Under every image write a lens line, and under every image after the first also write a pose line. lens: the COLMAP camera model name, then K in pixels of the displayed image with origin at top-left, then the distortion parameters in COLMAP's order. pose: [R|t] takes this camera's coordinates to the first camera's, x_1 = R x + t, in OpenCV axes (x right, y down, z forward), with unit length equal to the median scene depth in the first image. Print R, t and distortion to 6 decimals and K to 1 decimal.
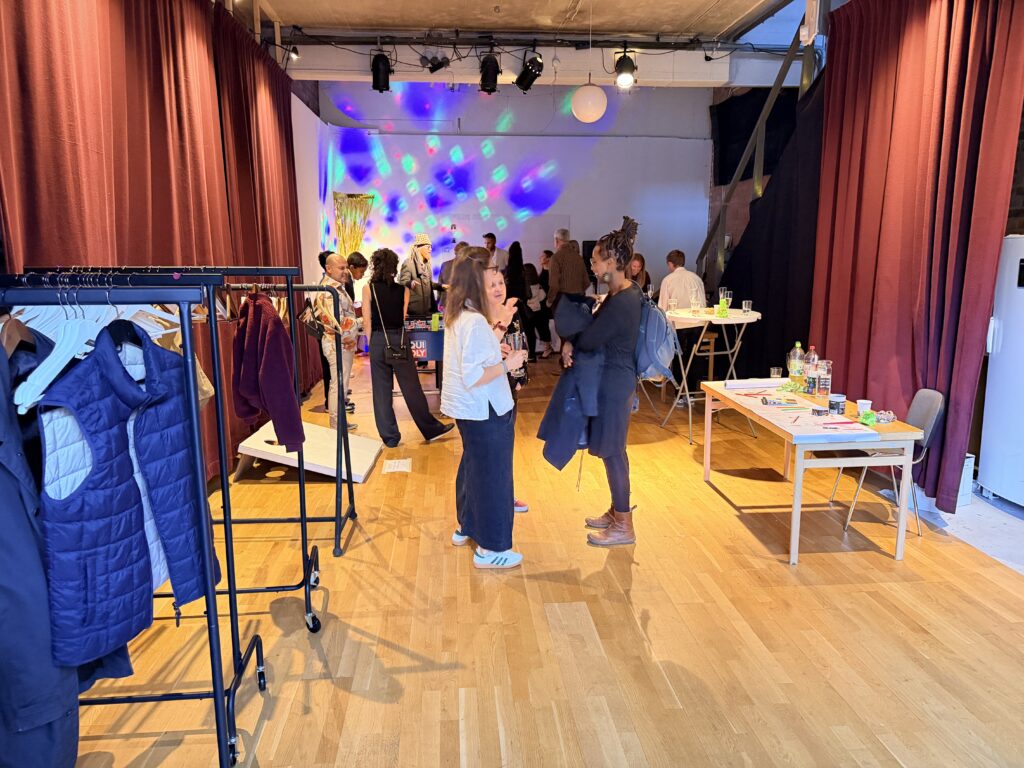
lens RADIAL K [[738.5, 0, 512.4], [0, 738.5, 386.3], [0, 0, 1]] dist [0.004426, -0.011718]
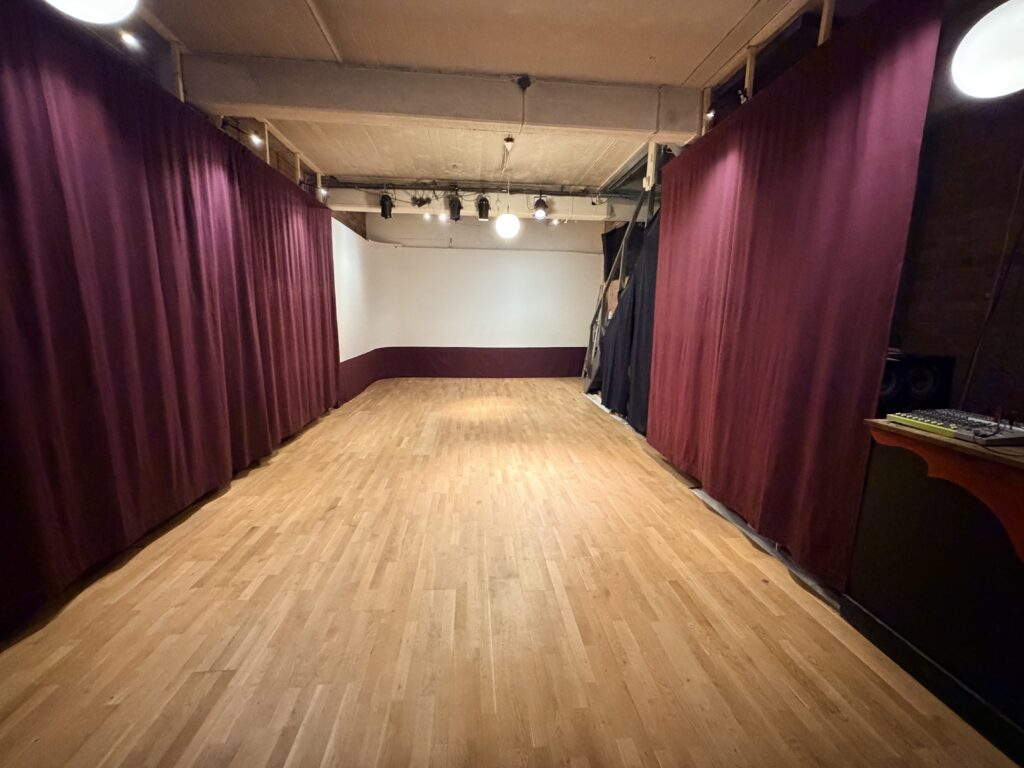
lens RADIAL K [[411.7, 0, 511.1], [0, 411.7, 382.7], [0, 0, 1]] dist [-0.008181, 0.000352]
pose [[0.999831, 0.016675, 0.007723, 0.089840], [-0.016492, 0.999595, -0.023176, -0.029550], [-0.008107, 0.023045, 0.999702, 0.123802]]
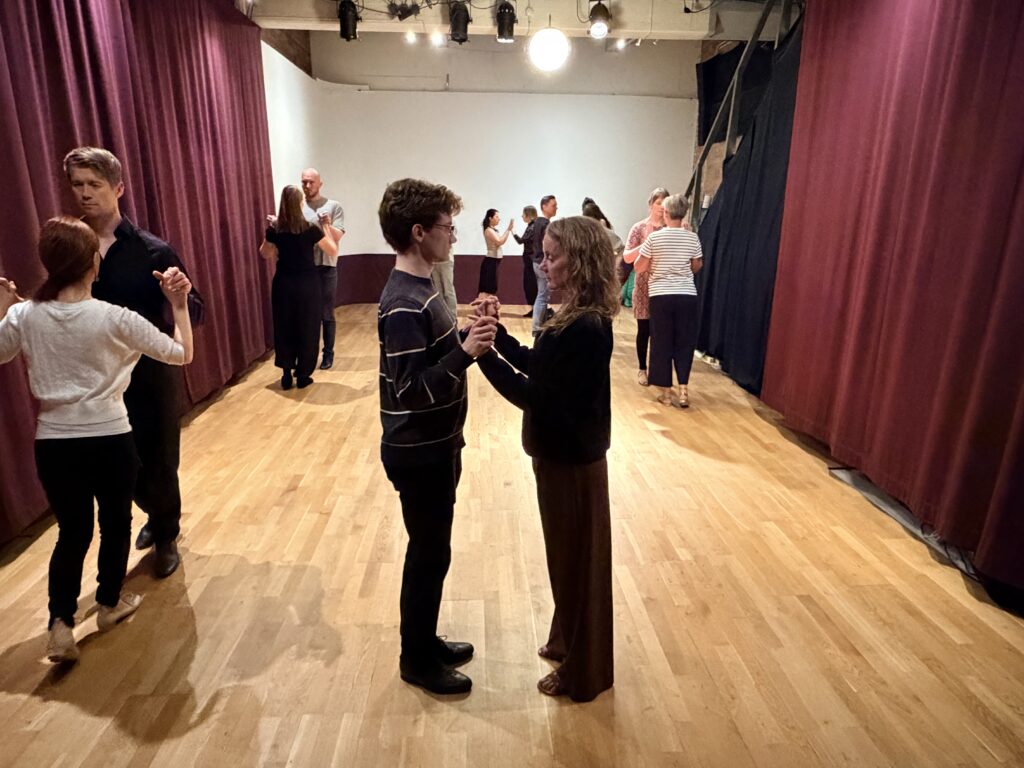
lens RADIAL K [[654.4, 0, 513.1], [0, 654.4, 385.4], [0, 0, 1]] dist [-0.007794, 0.003425]
pose [[0.999440, 0.021255, -0.025857, 0.072796], [-0.019079, 0.996476, 0.081680, -0.017772], [0.027502, -0.081141, 0.996323, 0.107272]]
